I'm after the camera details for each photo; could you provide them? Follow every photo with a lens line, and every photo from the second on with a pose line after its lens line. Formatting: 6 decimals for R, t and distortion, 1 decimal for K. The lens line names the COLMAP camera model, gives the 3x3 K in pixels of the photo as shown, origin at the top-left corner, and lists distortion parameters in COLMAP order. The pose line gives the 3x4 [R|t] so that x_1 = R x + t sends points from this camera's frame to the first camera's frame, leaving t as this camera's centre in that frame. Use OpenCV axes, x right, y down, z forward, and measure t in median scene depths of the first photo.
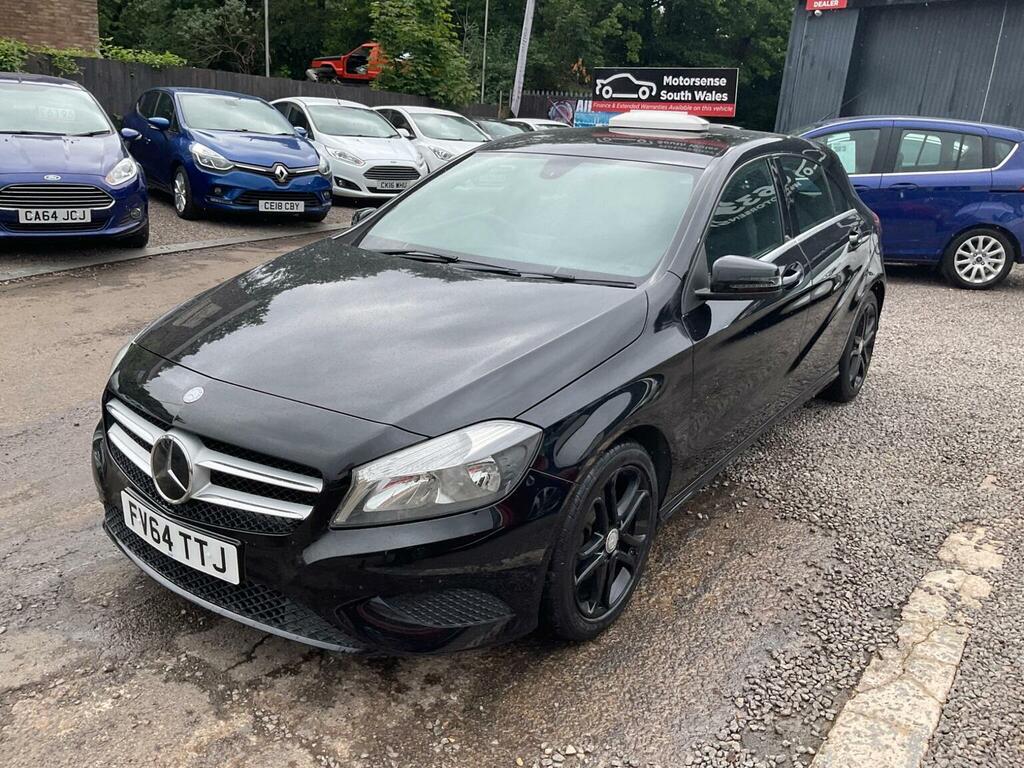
lens RADIAL K [[870.8, 0, 544.3], [0, 870.8, 480.8], [0, 0, 1]] dist [-0.005915, -0.012063]
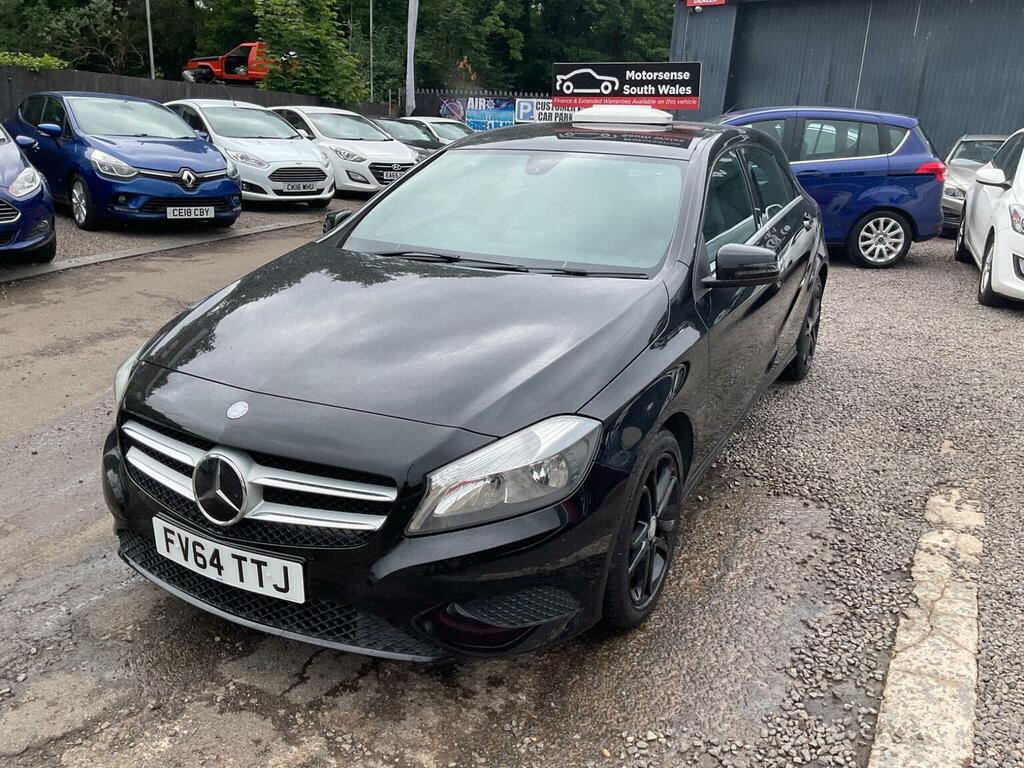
lens RADIAL K [[864.6, 0, 553.0], [0, 864.6, 476.9], [0, 0, 1]] dist [-0.002163, -0.015134]
pose [[0.989073, -0.073600, 0.127743, -0.142102], [0.073382, 0.997283, 0.006413, -0.004896], [-0.127868, 0.003031, 0.991787, 0.010848]]
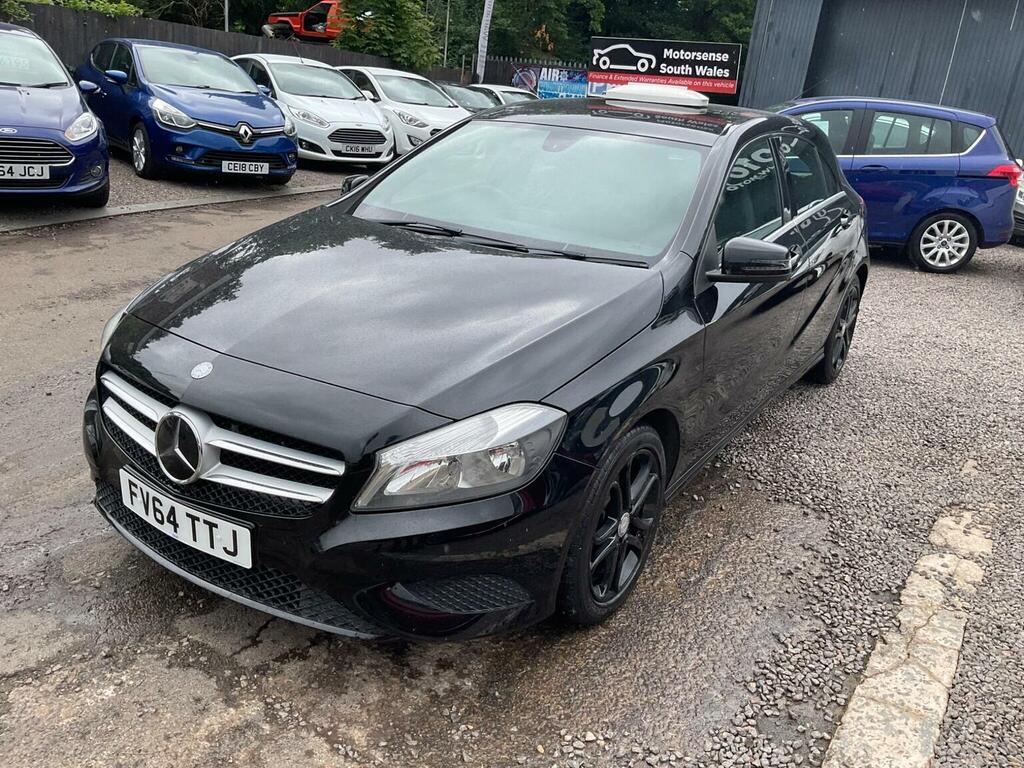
lens RADIAL K [[864.2, 0, 542.3], [0, 864.2, 483.1], [0, 0, 1]] dist [-0.001121, -0.019357]
pose [[0.998310, 0.012146, 0.056835, -0.063017], [-0.014226, 0.999238, 0.036336, -0.011298], [-0.056351, -0.037083, 0.997722, 0.021971]]
